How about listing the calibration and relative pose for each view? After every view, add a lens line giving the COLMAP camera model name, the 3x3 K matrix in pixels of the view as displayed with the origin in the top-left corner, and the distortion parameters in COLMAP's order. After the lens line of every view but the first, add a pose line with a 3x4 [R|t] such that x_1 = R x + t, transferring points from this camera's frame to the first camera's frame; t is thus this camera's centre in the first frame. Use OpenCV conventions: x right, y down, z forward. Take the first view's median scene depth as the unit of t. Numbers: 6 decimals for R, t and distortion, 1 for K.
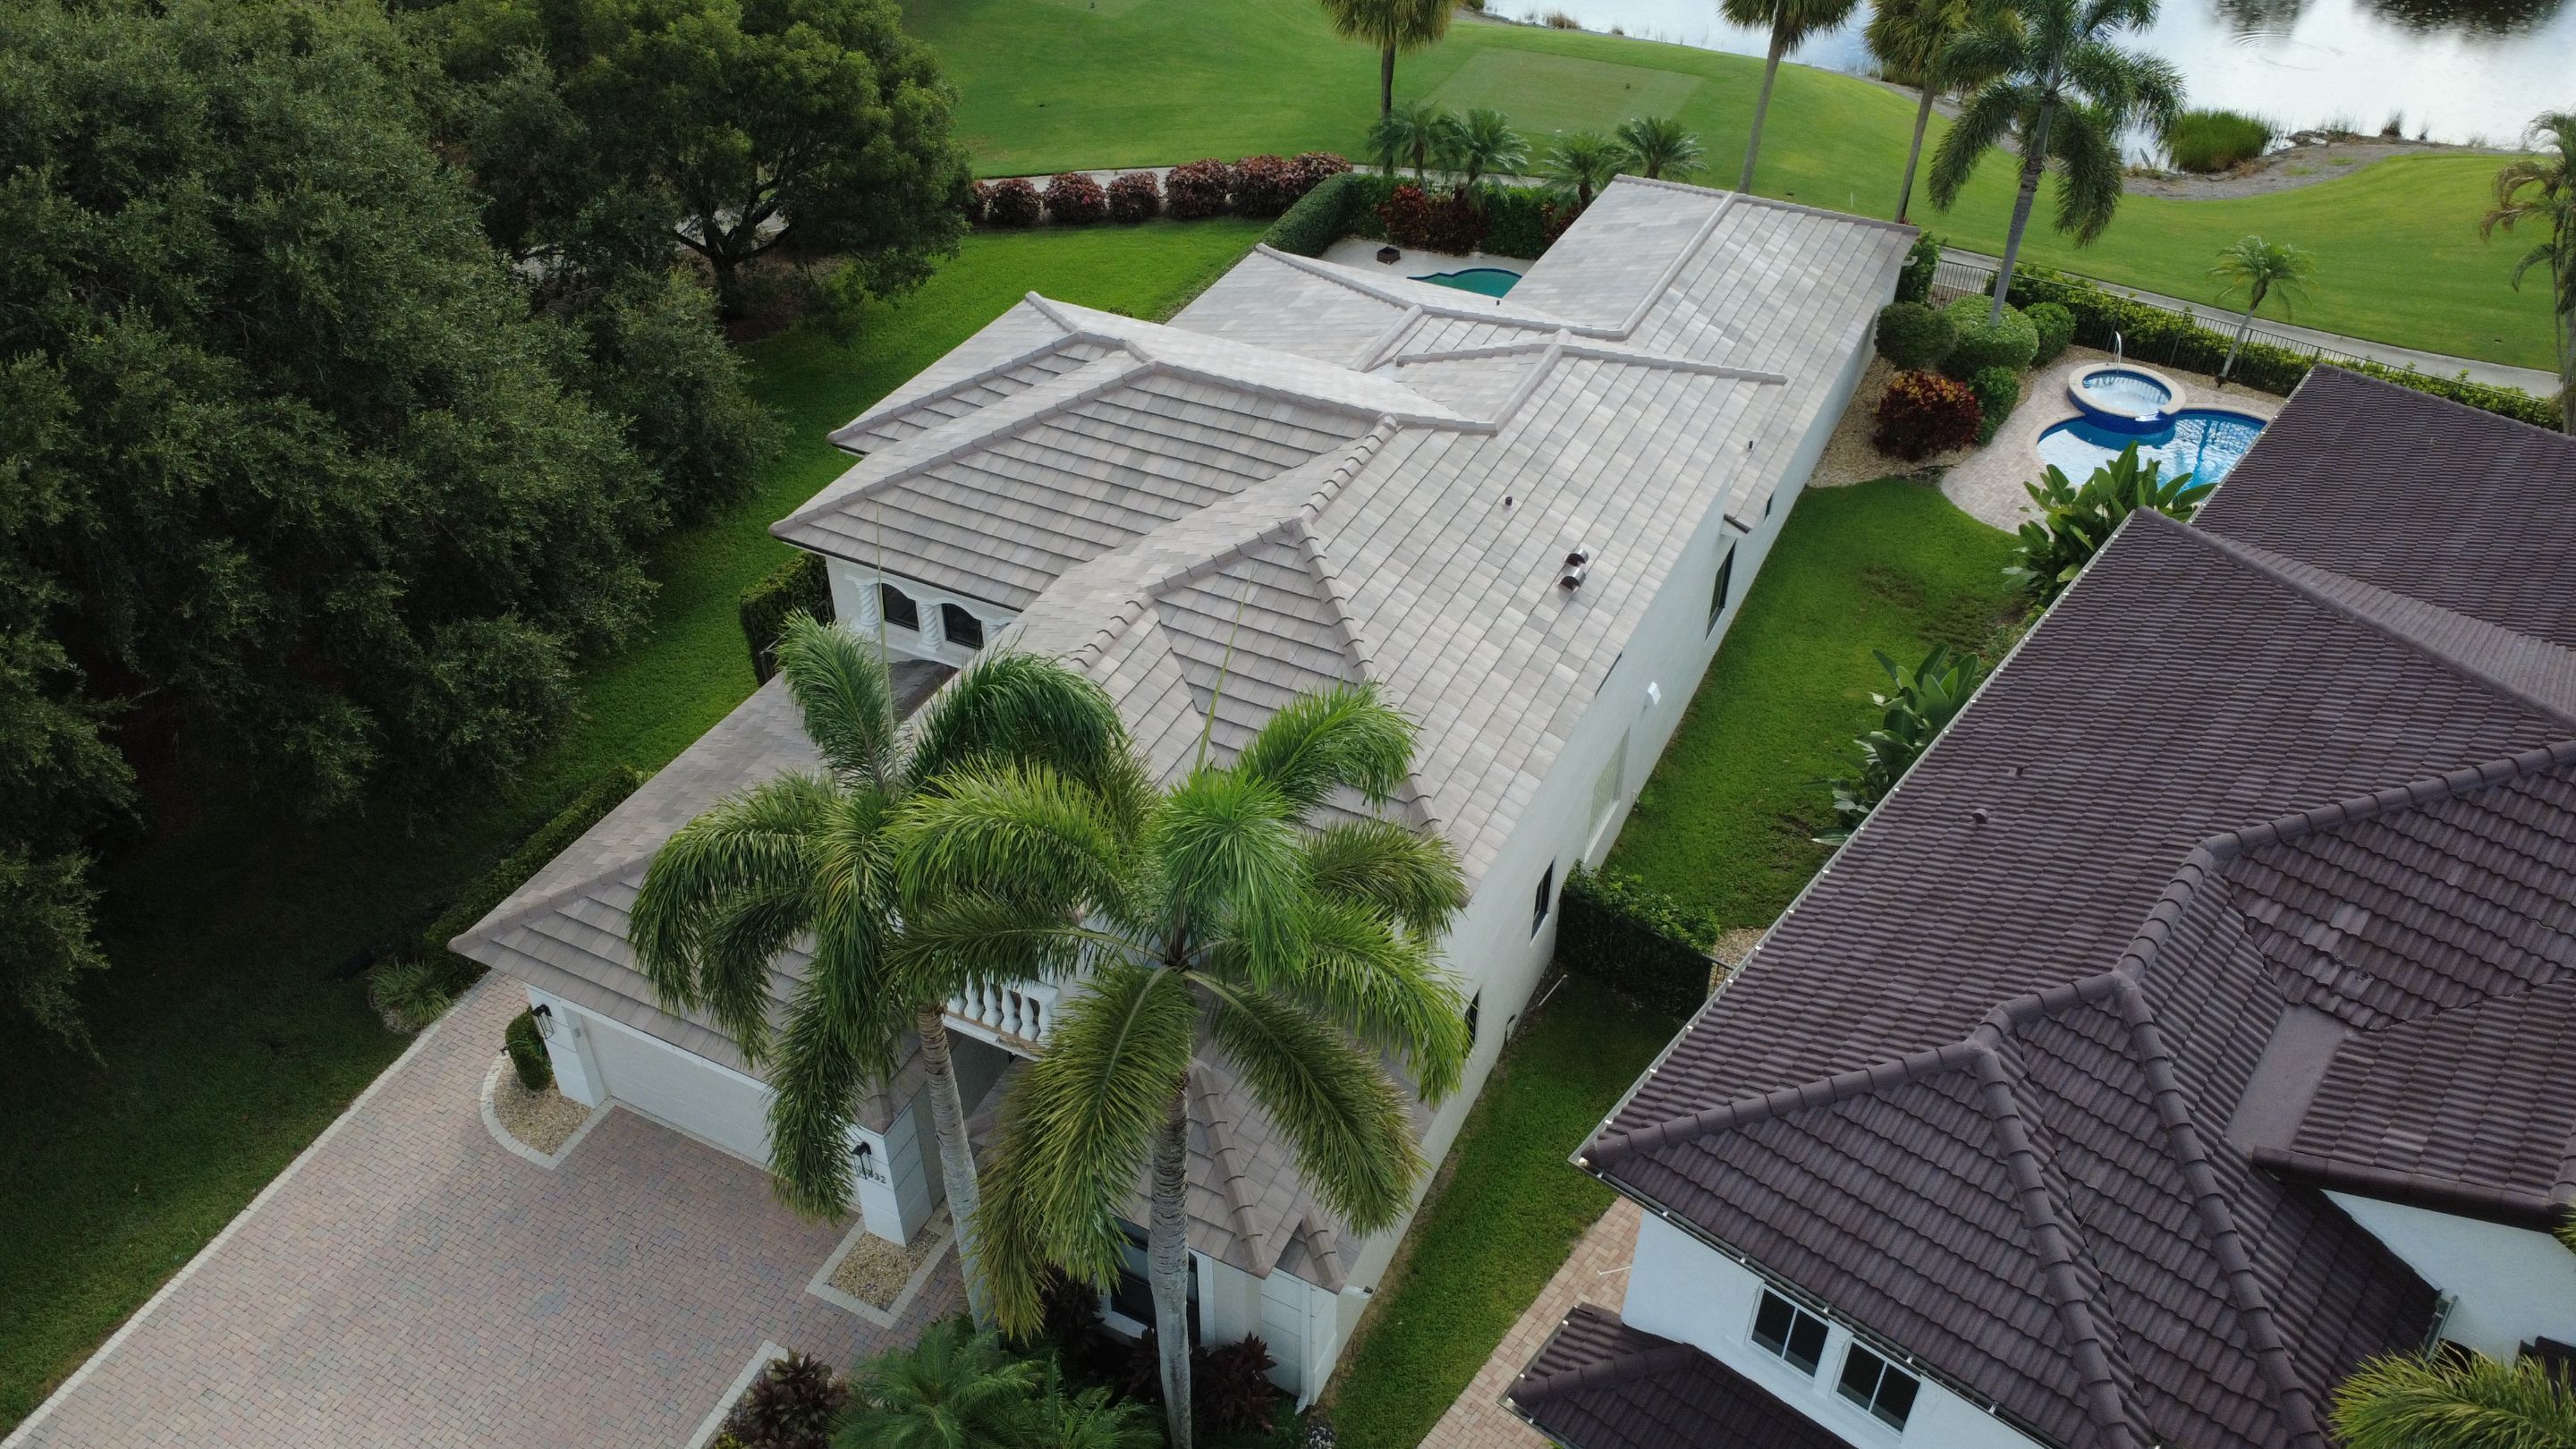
lens RADIAL K [[1871.5, 0, 1289.3], [0, 1871.5, 731.1], [0, 0, 1]] dist [-0.001506, 0.005453]
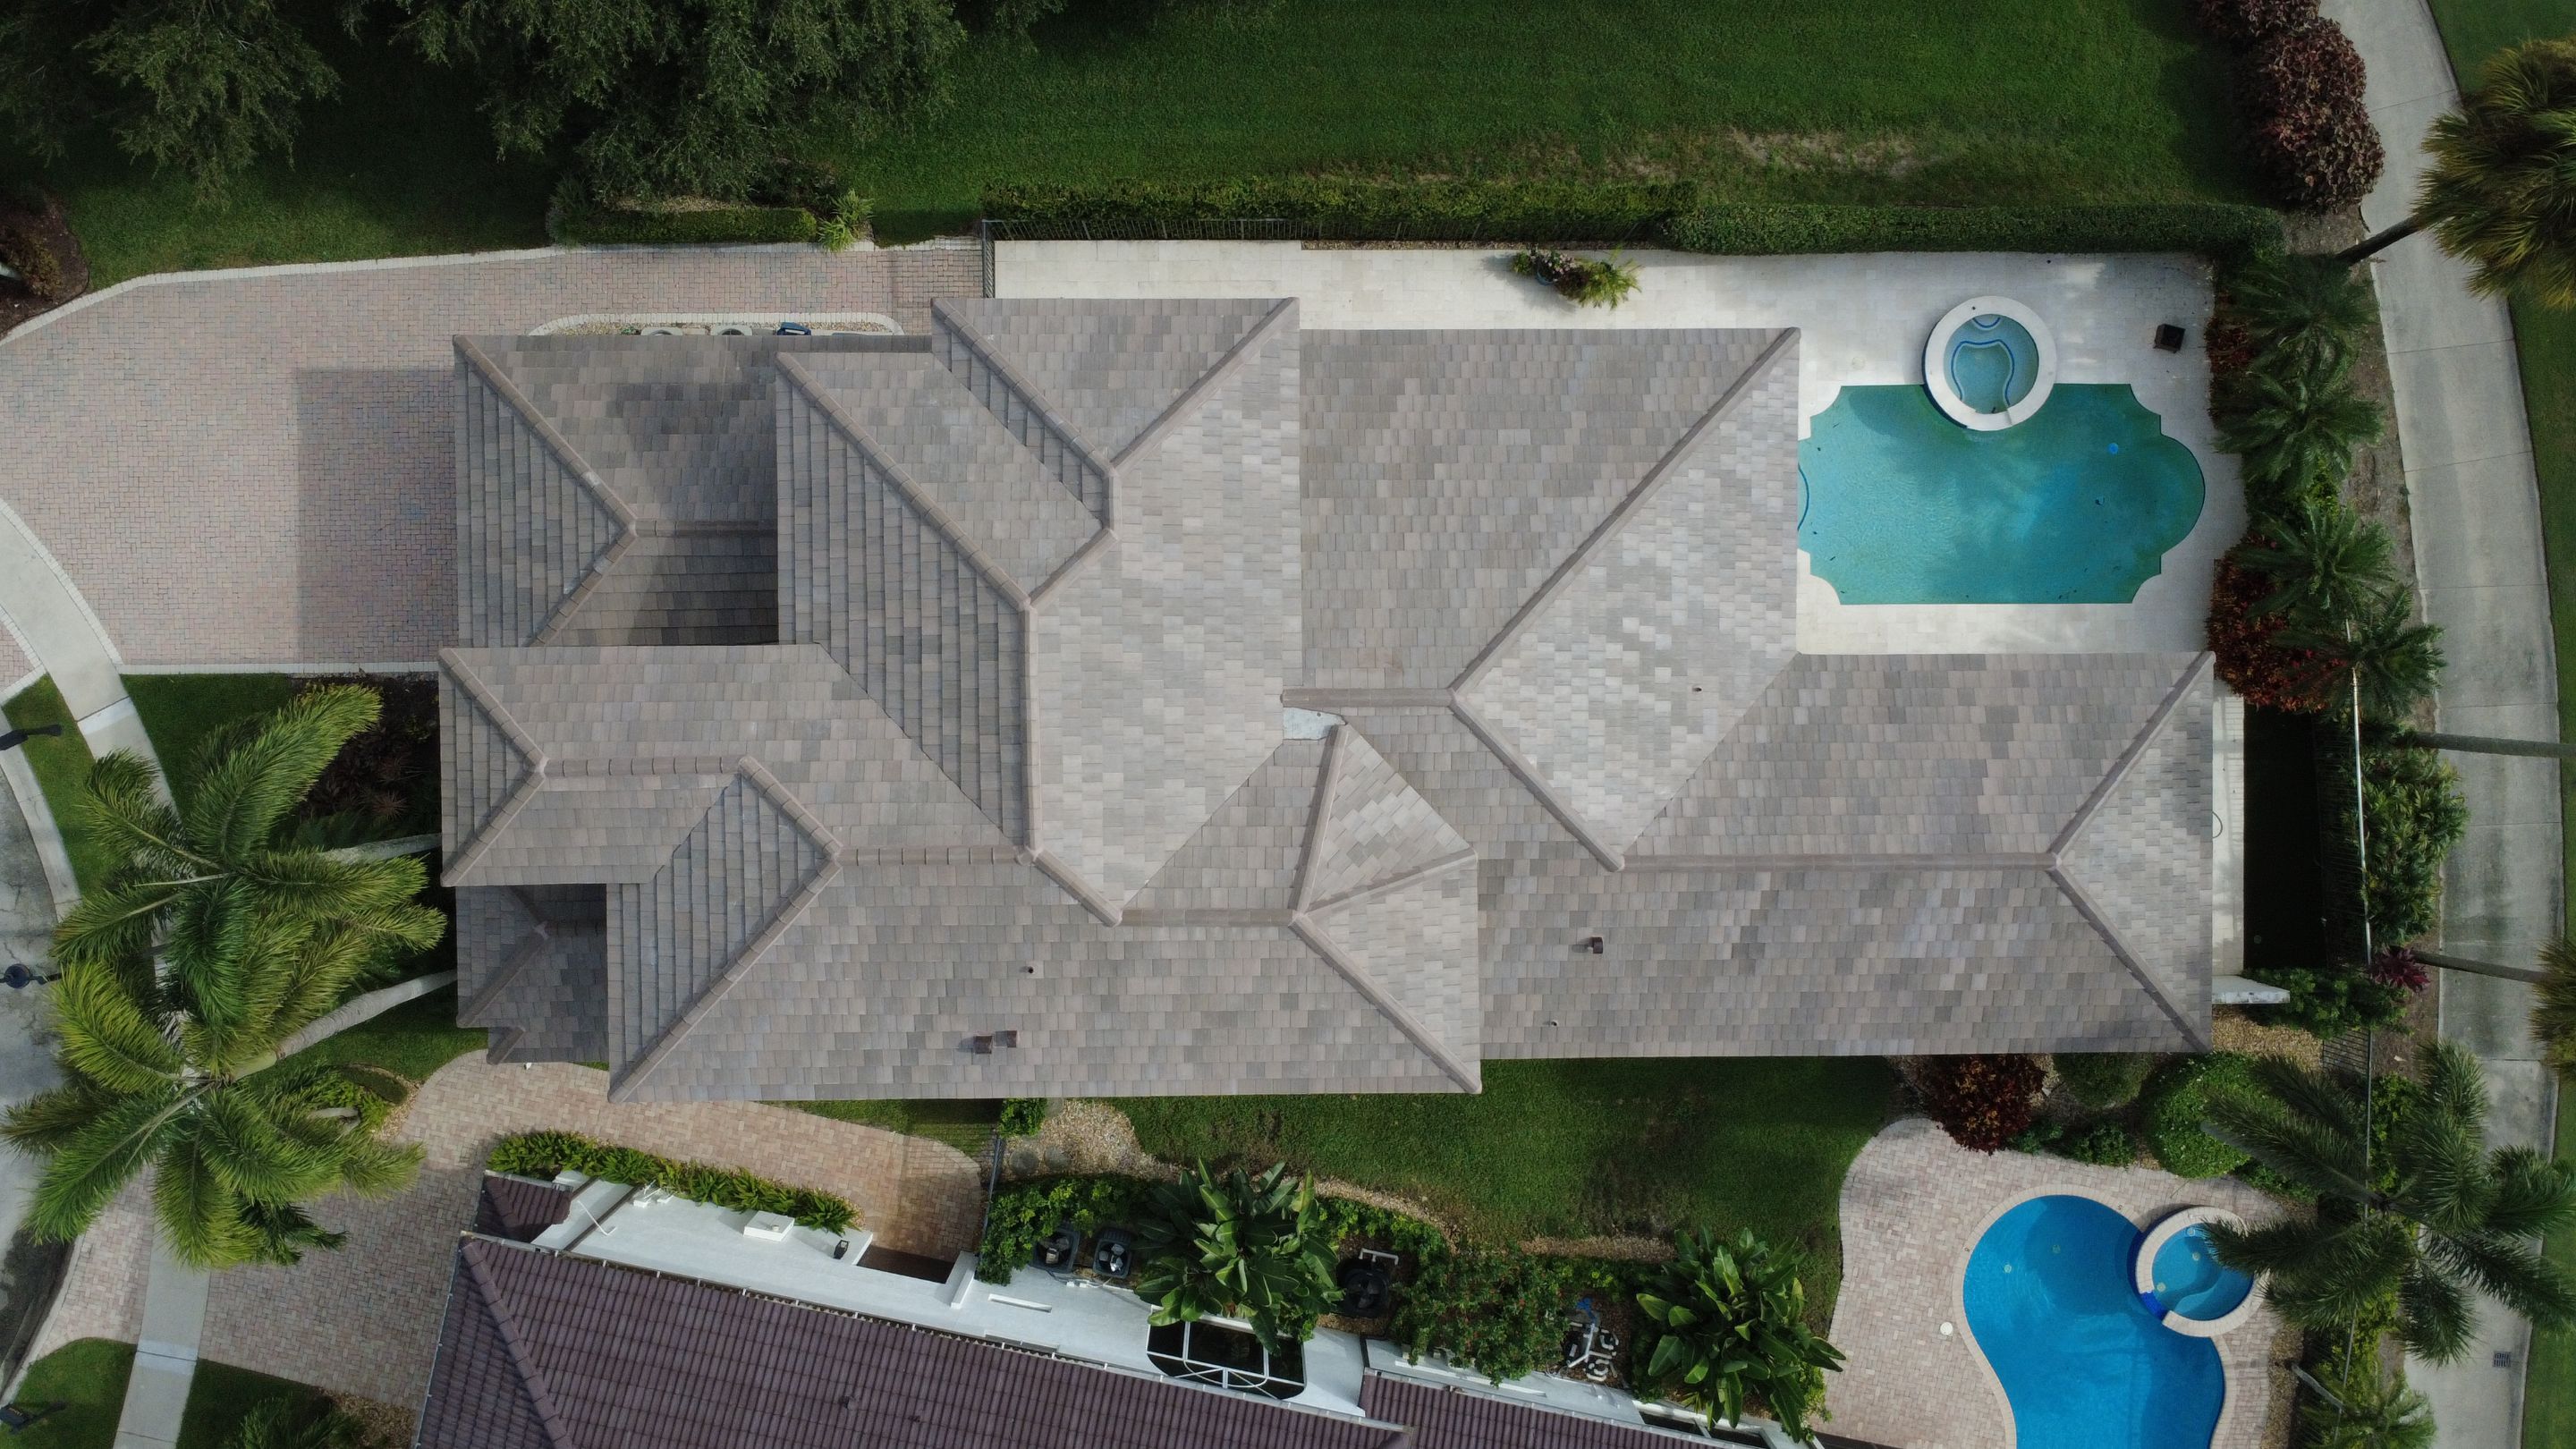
lens RADIAL K [[1871.5, 0, 1289.3], [0, 1871.5, 731.1], [0, 0, 1]] dist [-0.001506, 0.005453]
pose [[0.448363, 0.893306, 0.031216, 0.022560], [-0.570837, 0.259288, 0.779047, -1.084202], [0.687834, -0.367115, 0.626188, 0.435197]]
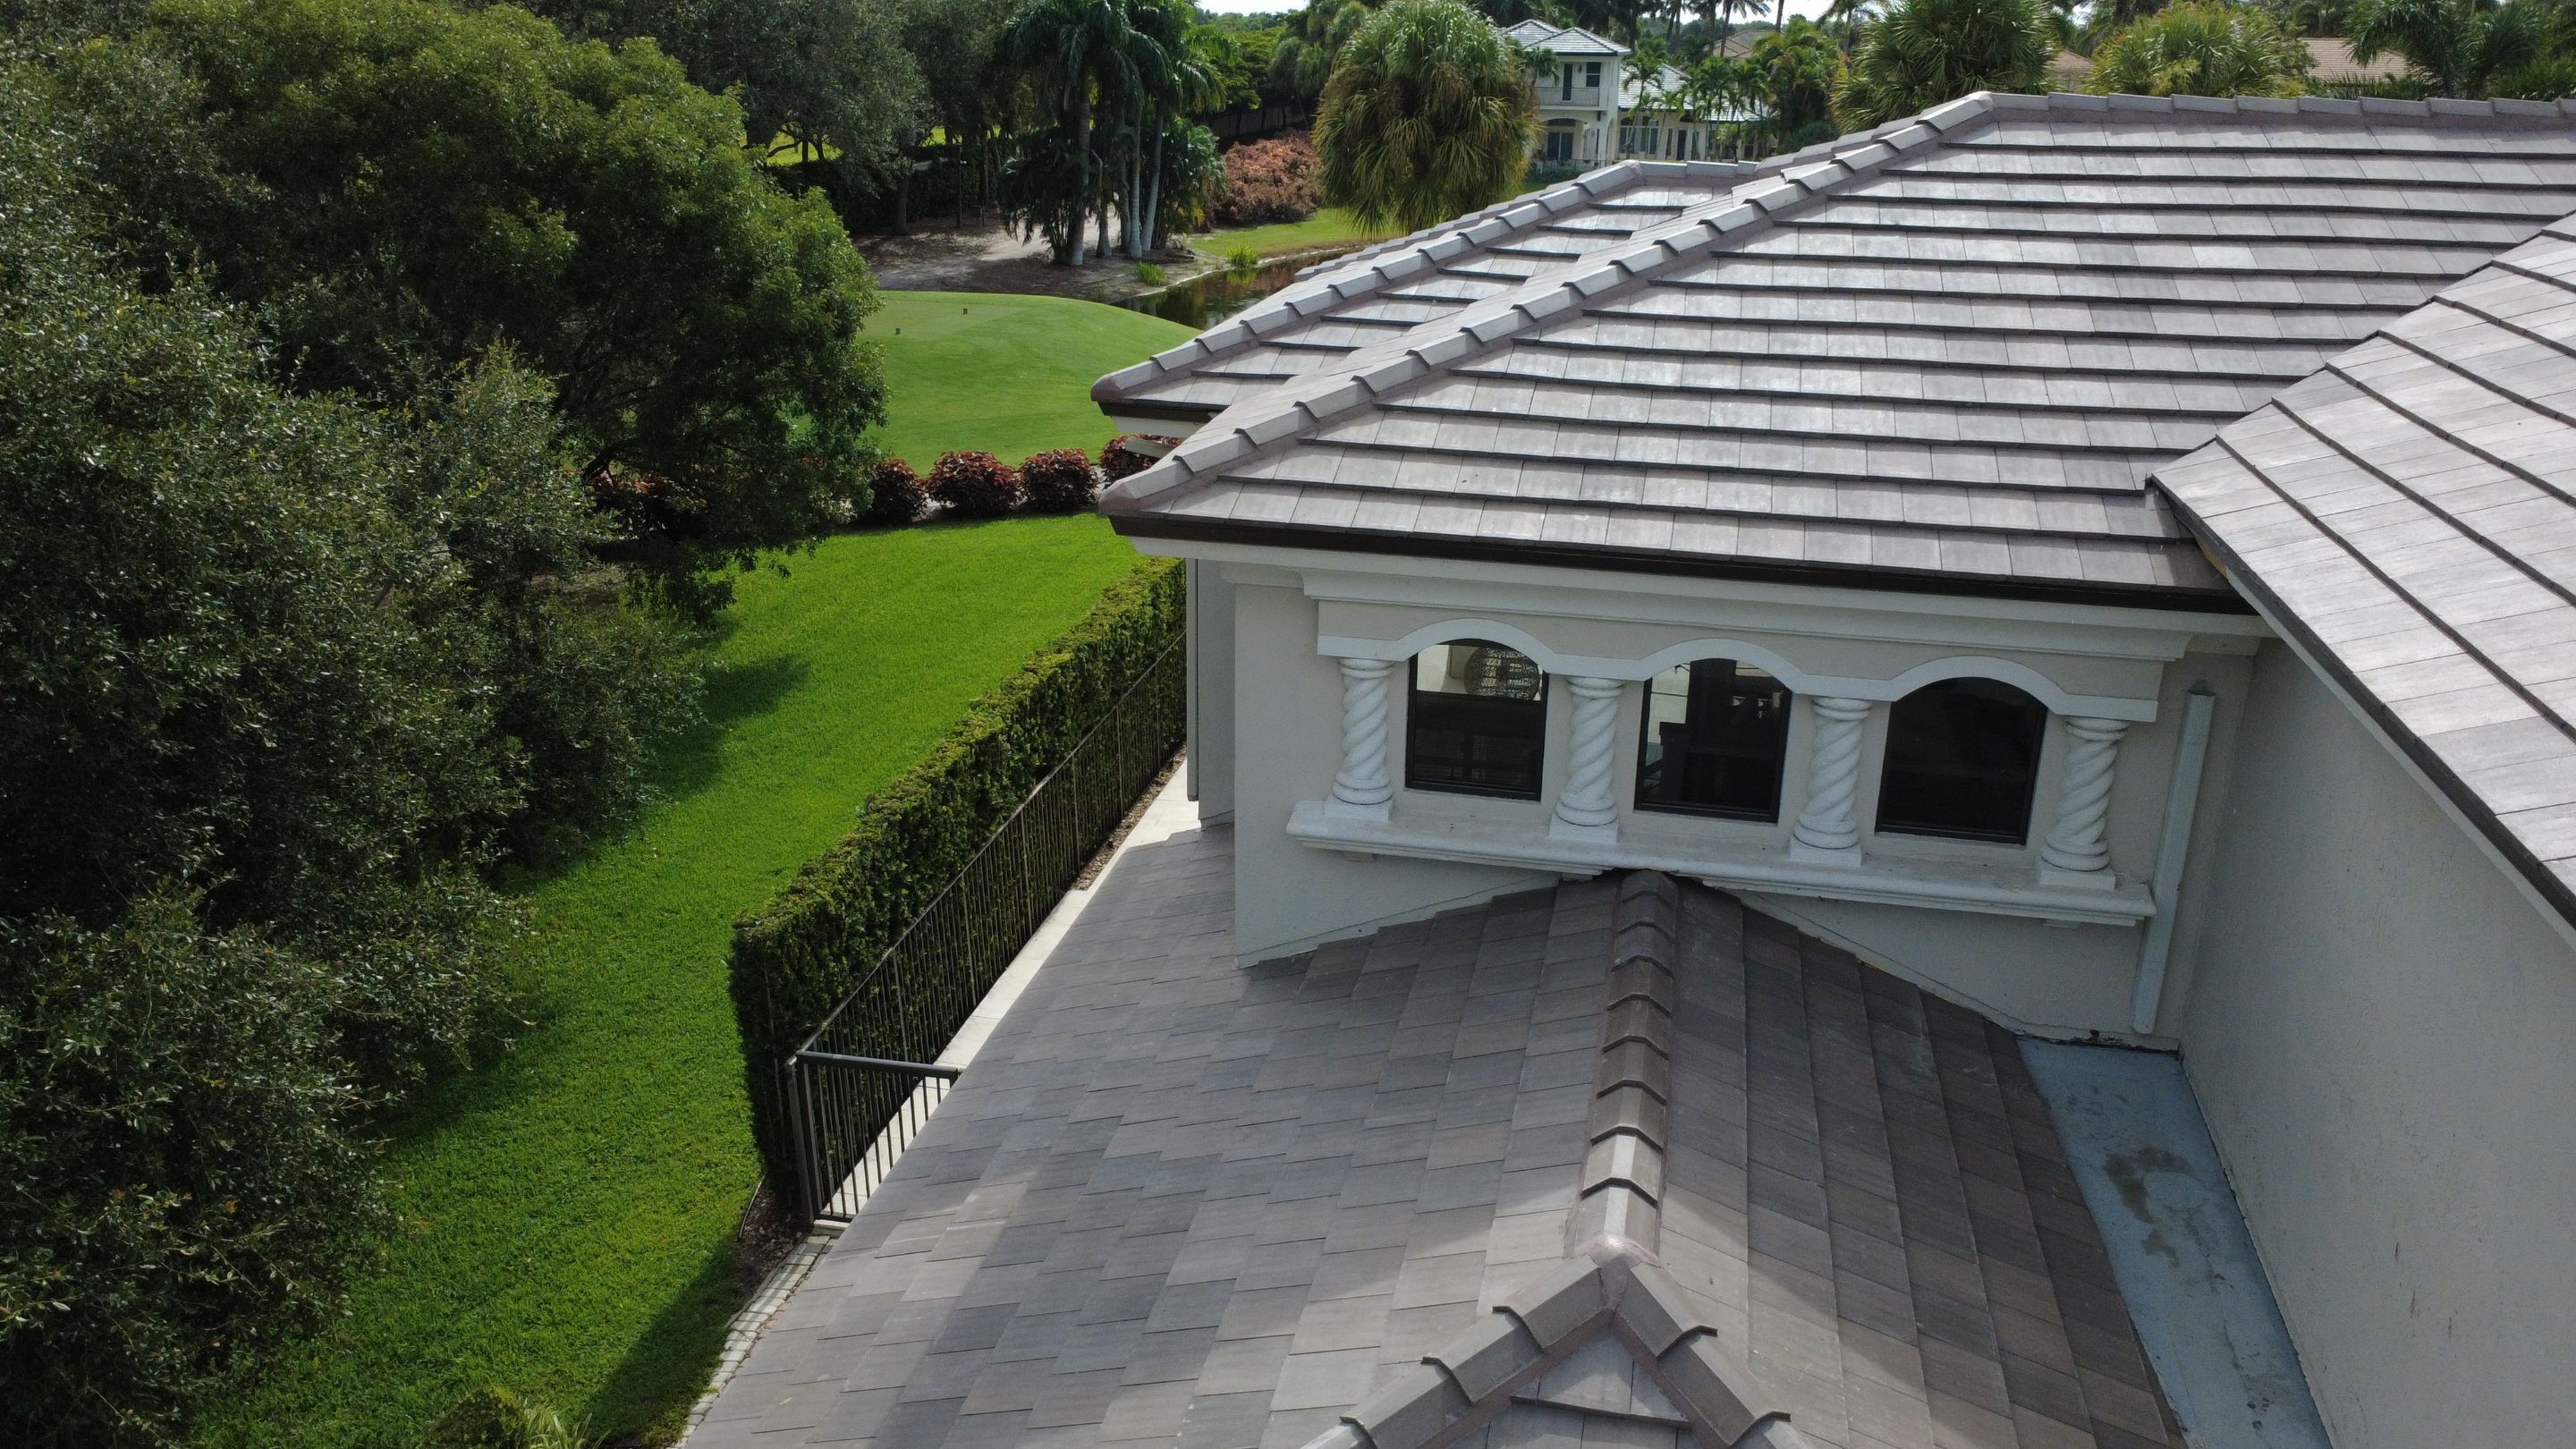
lens RADIAL K [[1864.2, 0, 1288.0], [0, 1864.2, 724.5], [0, 0, 1]] dist [-0.001214, 0.010990]
pose [[0.970638, -0.074819, 0.228615, -0.323466], [0.140360, 0.947991, -0.285680, 0.024234], [-0.195351, 0.309380, 0.930657, 0.708602]]
